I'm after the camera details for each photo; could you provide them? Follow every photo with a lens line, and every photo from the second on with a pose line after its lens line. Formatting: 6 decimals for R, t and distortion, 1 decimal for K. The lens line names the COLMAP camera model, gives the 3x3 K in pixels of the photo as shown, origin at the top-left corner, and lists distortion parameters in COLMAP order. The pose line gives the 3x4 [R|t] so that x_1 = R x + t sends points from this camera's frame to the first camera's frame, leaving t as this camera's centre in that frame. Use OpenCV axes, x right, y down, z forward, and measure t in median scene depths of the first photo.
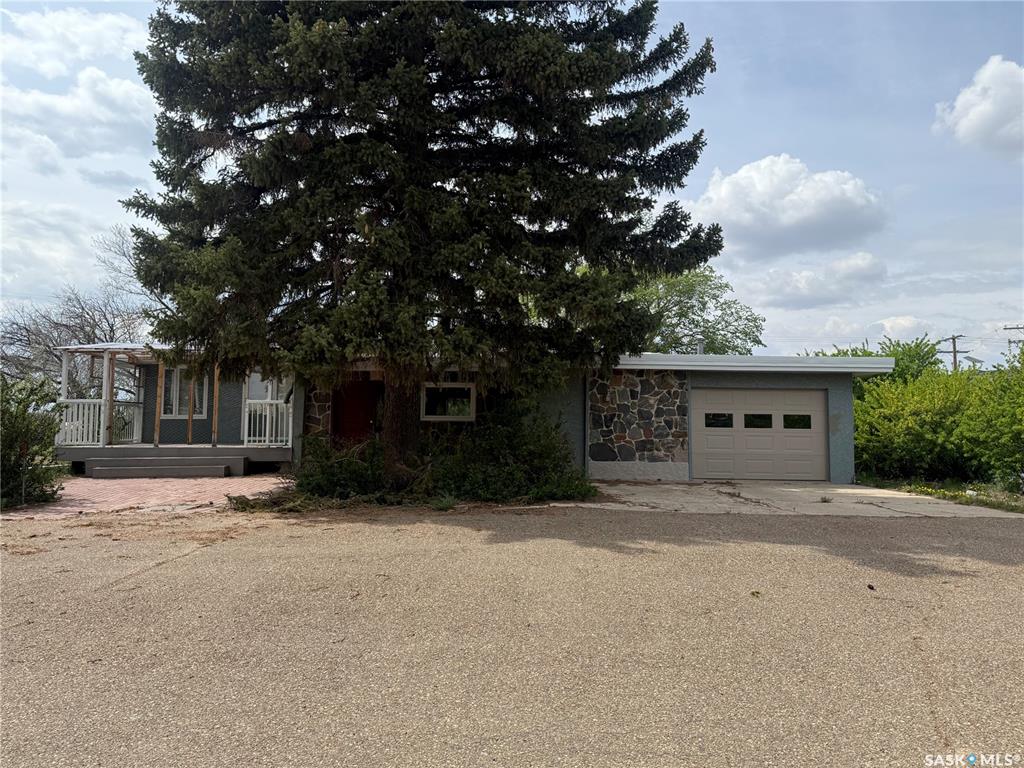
lens RADIAL K [[736.6, 0, 512.7], [0, 736.6, 365.8], [0, 0, 1]] dist [0.069067, -0.127554]
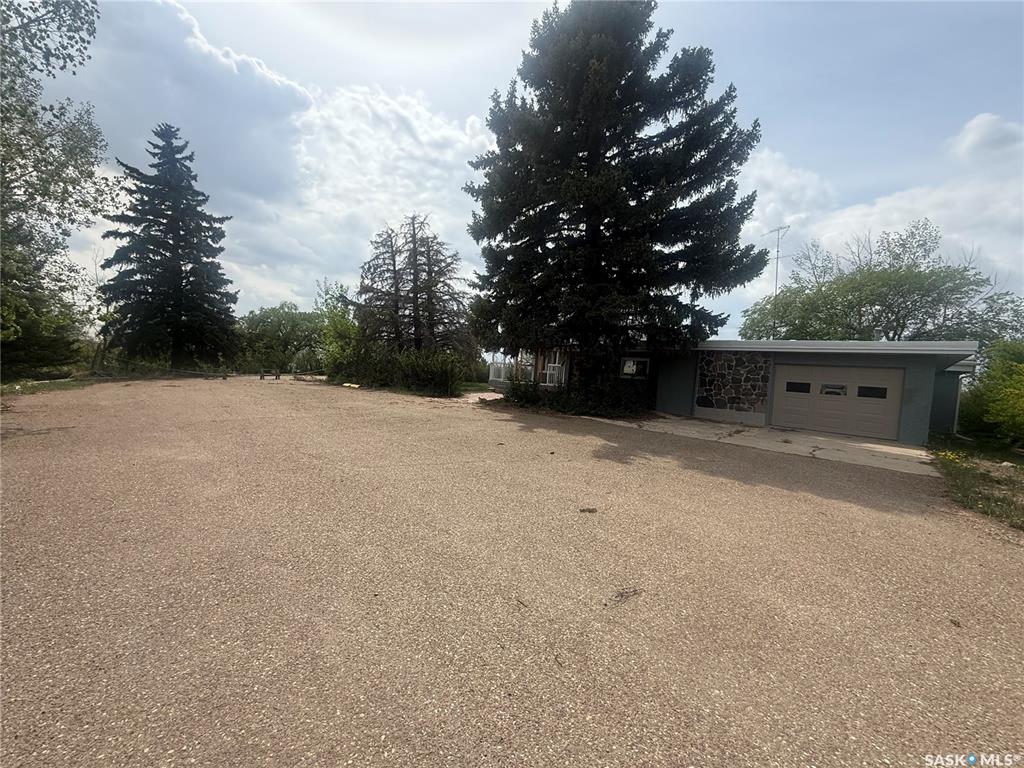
lens RADIAL K [[406.4, 0, 512.0], [0, 406.4, 384.0], [0, 0, 1]] dist [0.001854, 0.000002]
pose [[0.703275, 0.061578, -0.708246, 0.447047], [-0.004778, 0.996629, 0.081907, 0.006673], [0.710902, -0.054219, 0.701198, 0.071381]]
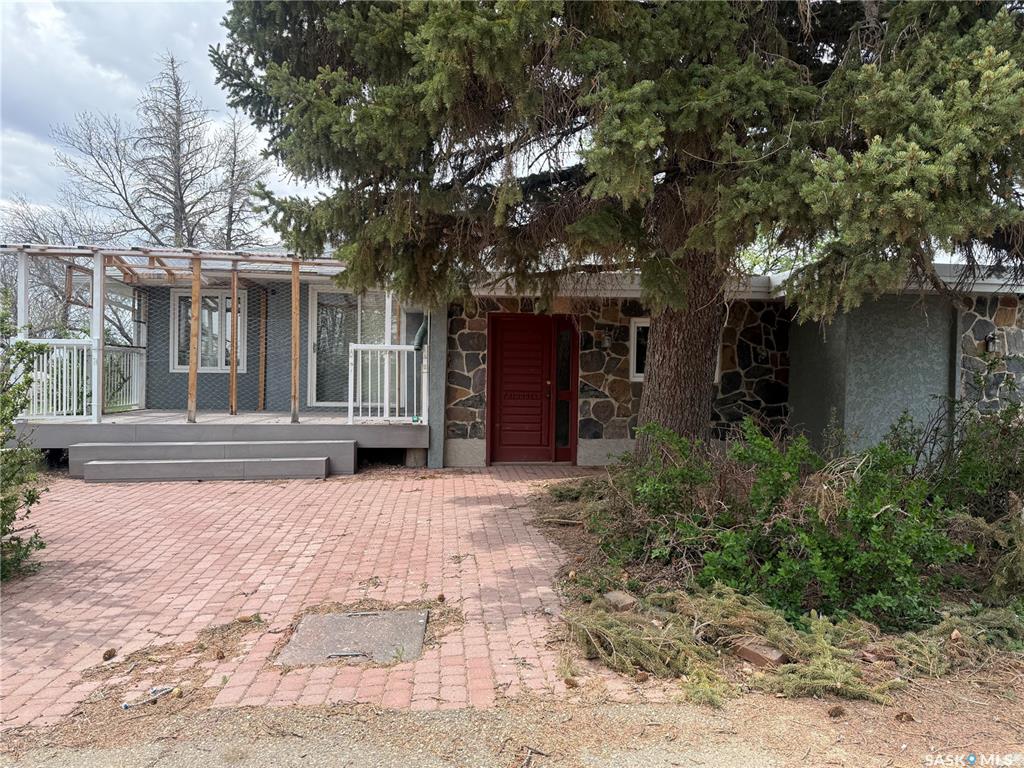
lens RADIAL K [[743.2, 0, 512.0], [0, 743.2, 384.0], [0, 0, 1]] dist [0.086776, -0.107879]
pose [[0.999089, 0.008512, 0.041811, -0.265398], [-0.012169, 0.996047, 0.087988, 0.025306], [-0.040897, -0.088417, 0.995244, 0.423944]]
